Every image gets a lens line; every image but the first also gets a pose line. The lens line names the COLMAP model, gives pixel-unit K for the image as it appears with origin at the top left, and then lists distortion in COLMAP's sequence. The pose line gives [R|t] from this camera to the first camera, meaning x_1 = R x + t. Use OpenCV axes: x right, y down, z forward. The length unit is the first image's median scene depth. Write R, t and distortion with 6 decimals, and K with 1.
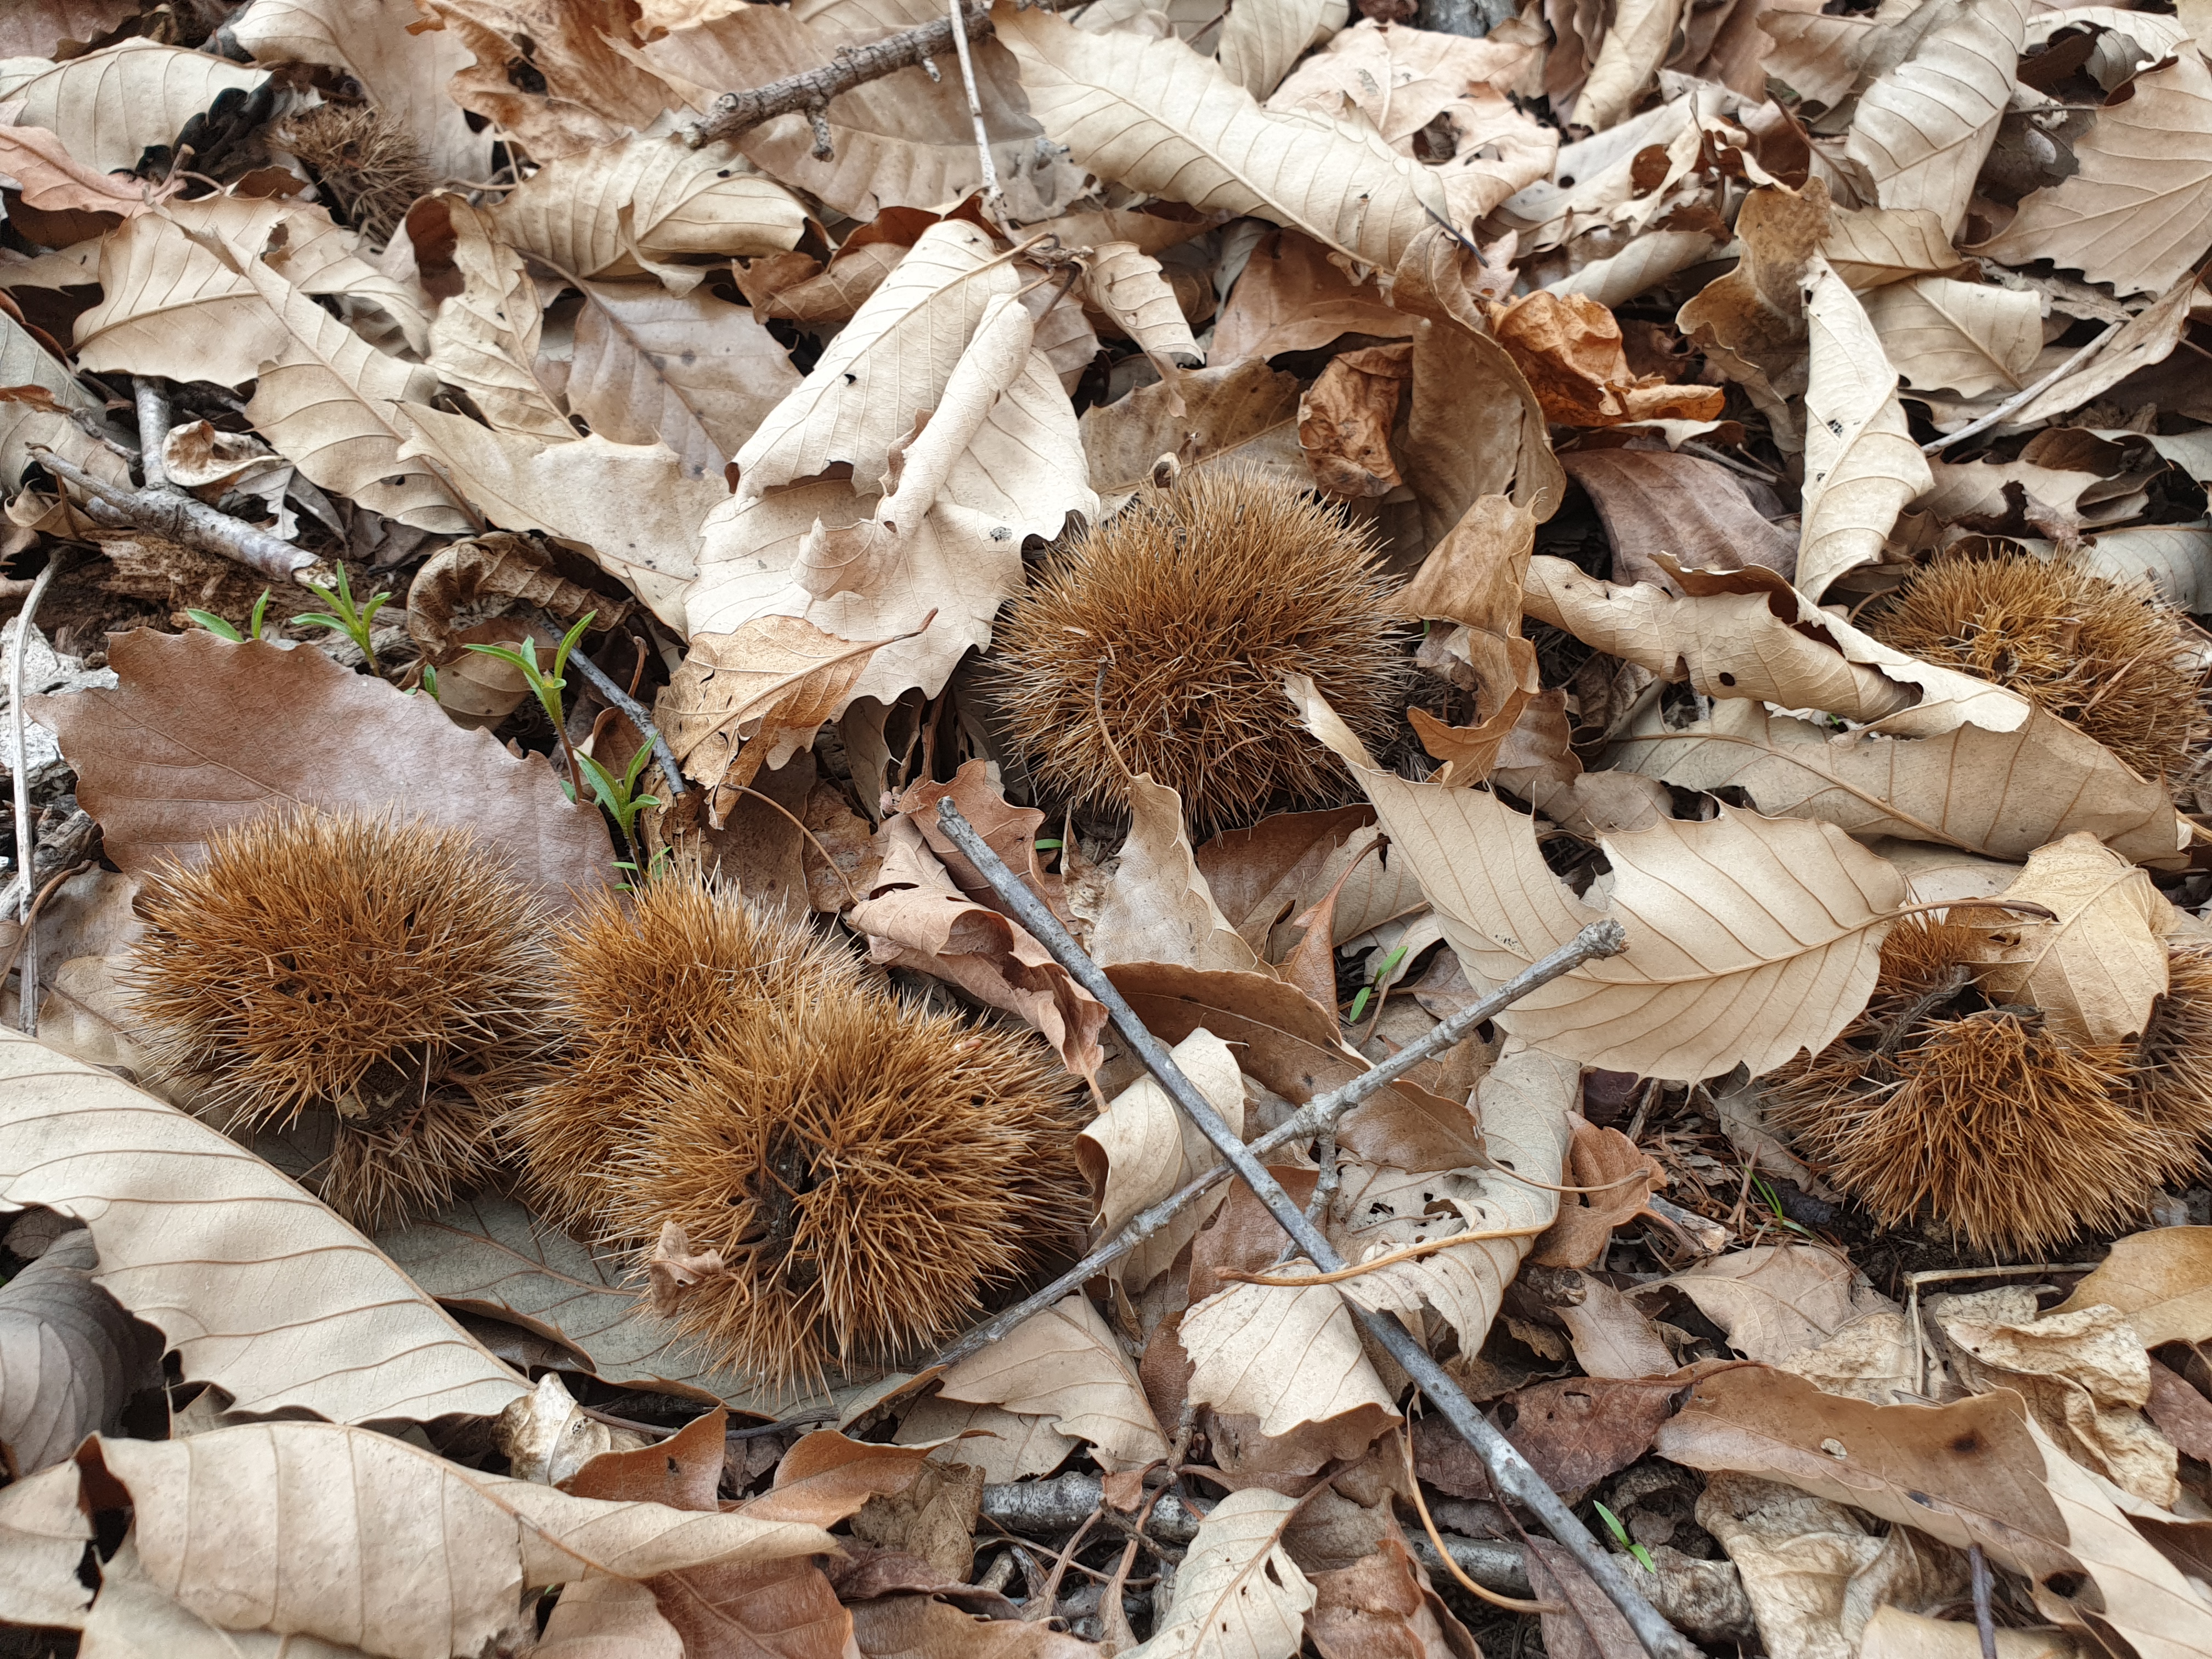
lens RADIAL K [[1696.8, 0, 1106.0], [0, 1696.8, 829.5], [0, 0, 1]] dist [-0.058871, 0.065515]
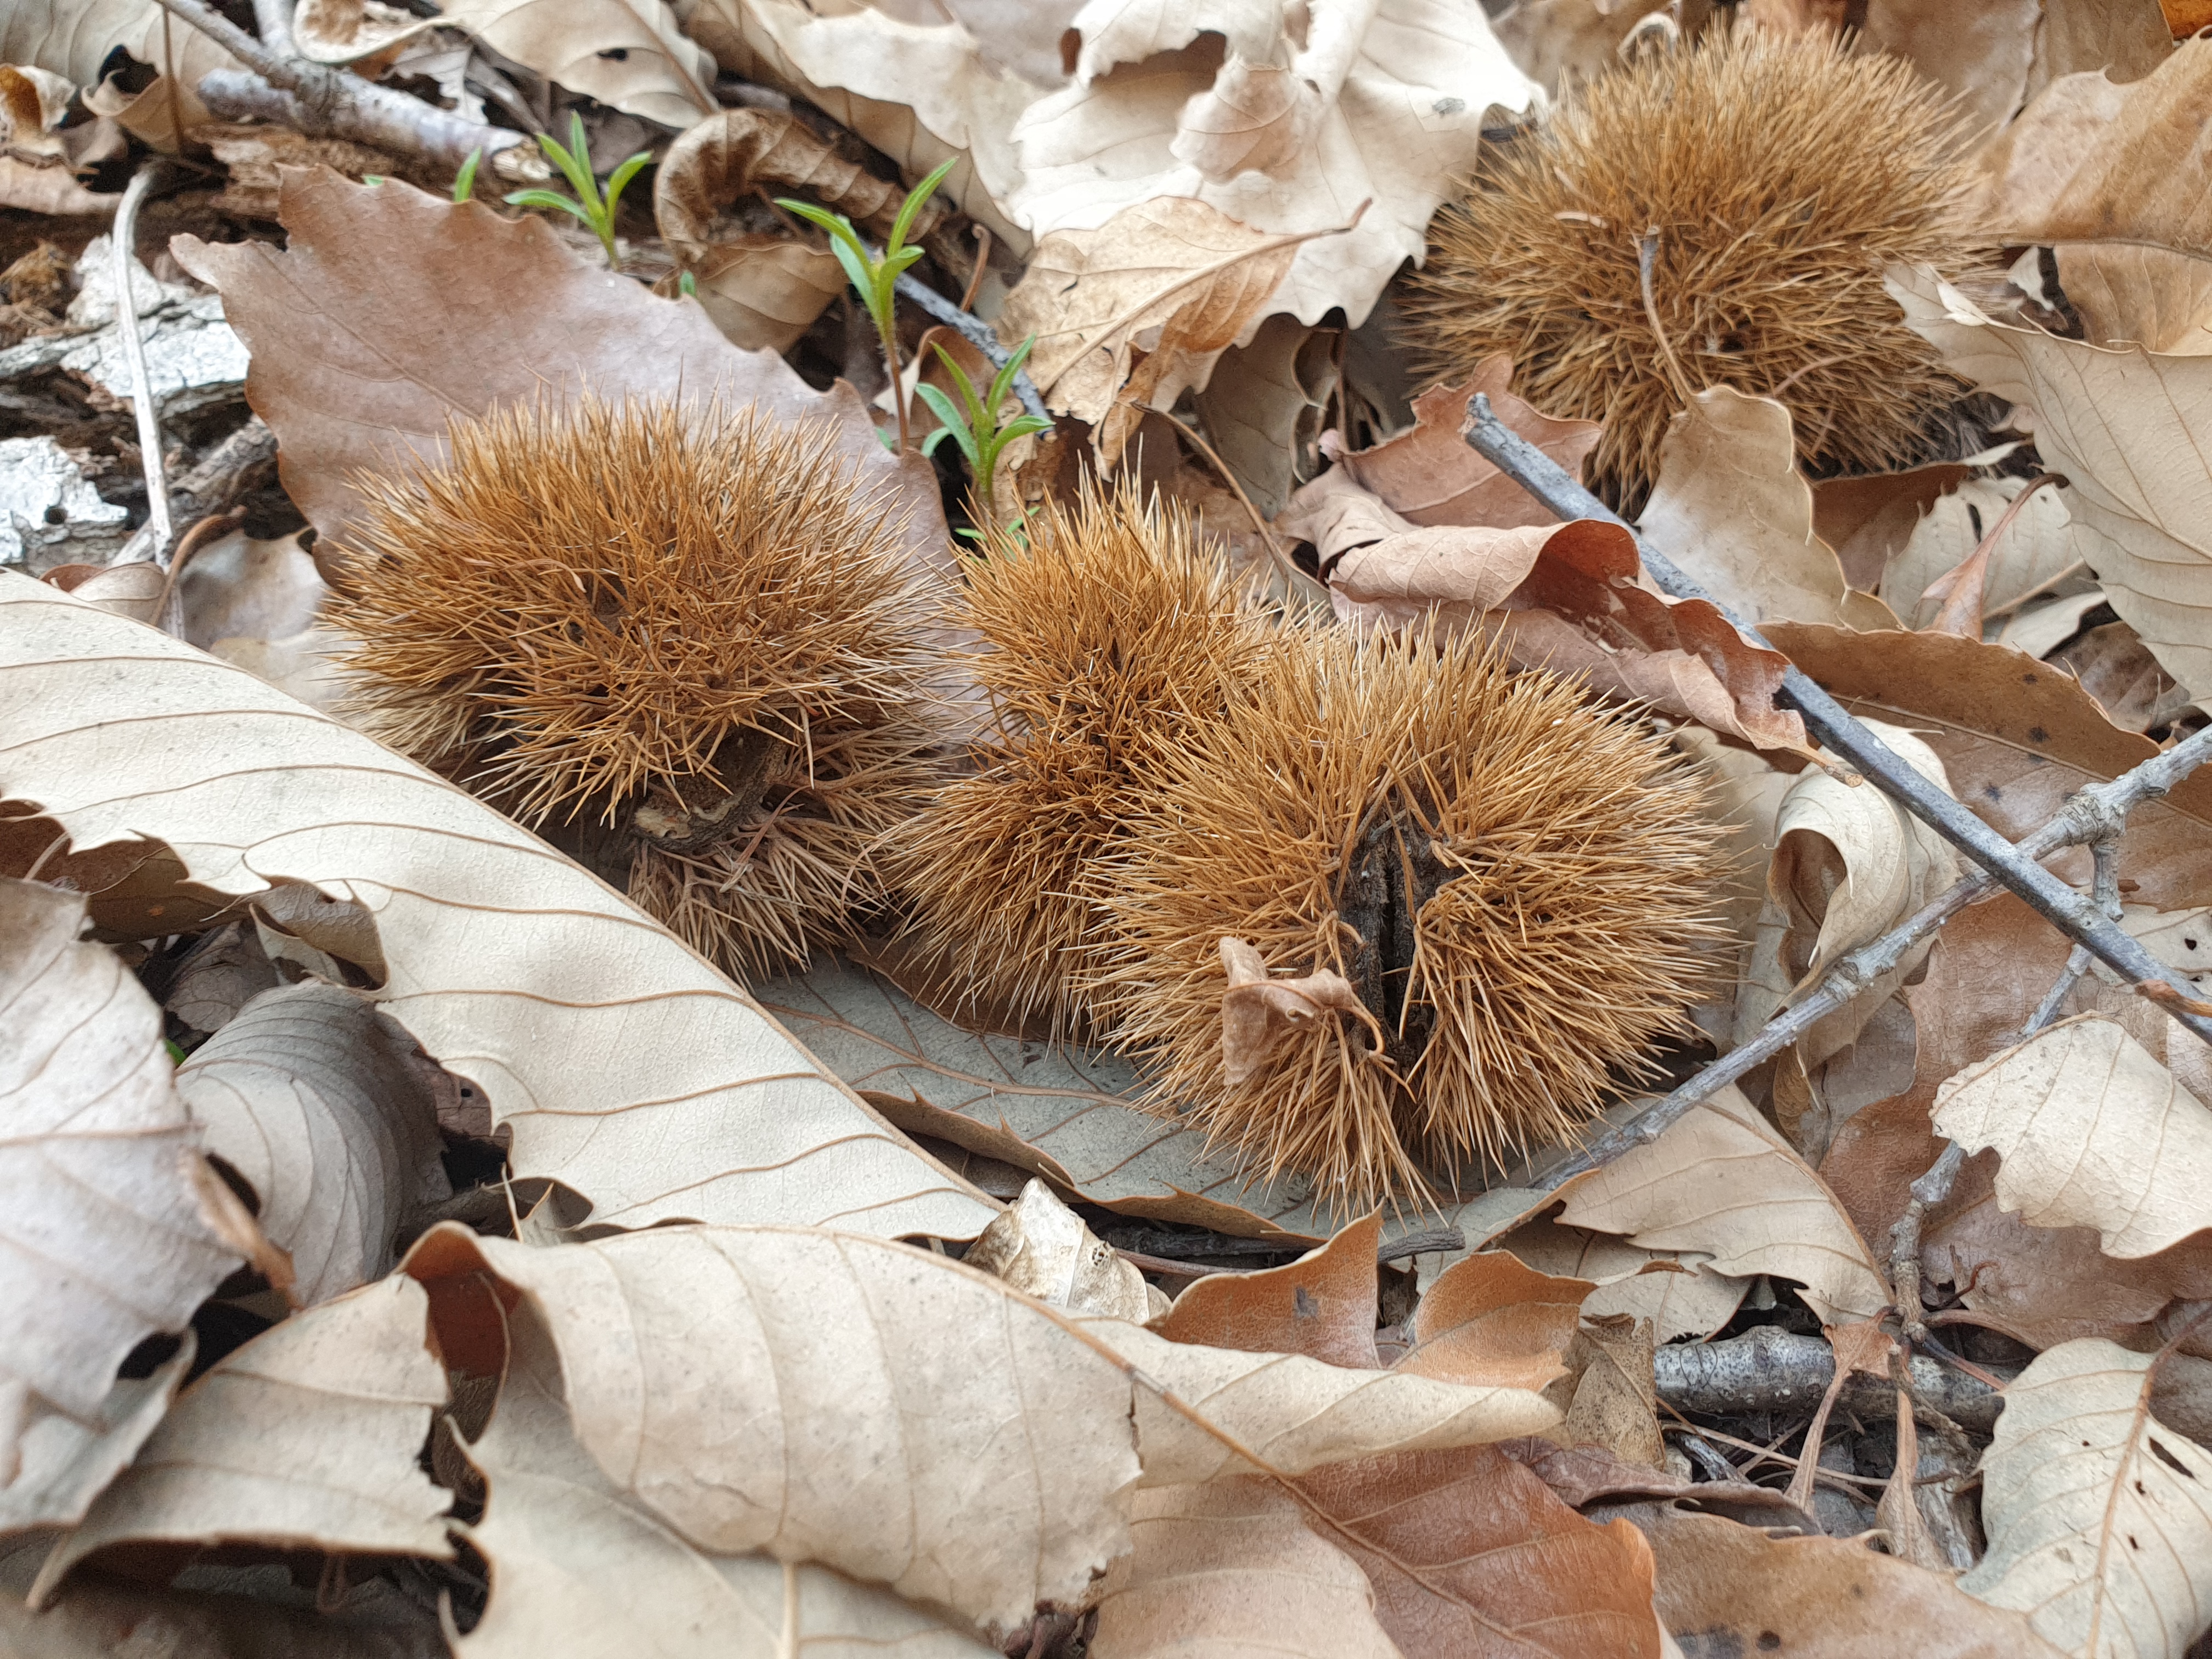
lens RADIAL K [[1927.5, 0, 1279.4], [0, 1927.5, 710.0], [0, 0, 1]] dist [-0.091586, 0.119609]
pose [[0.999833, -0.004166, 0.017801, -0.214608], [0.004017, 0.999957, 0.008406, 0.116731], [-0.017836, -0.008333, 0.999806, 0.221278]]
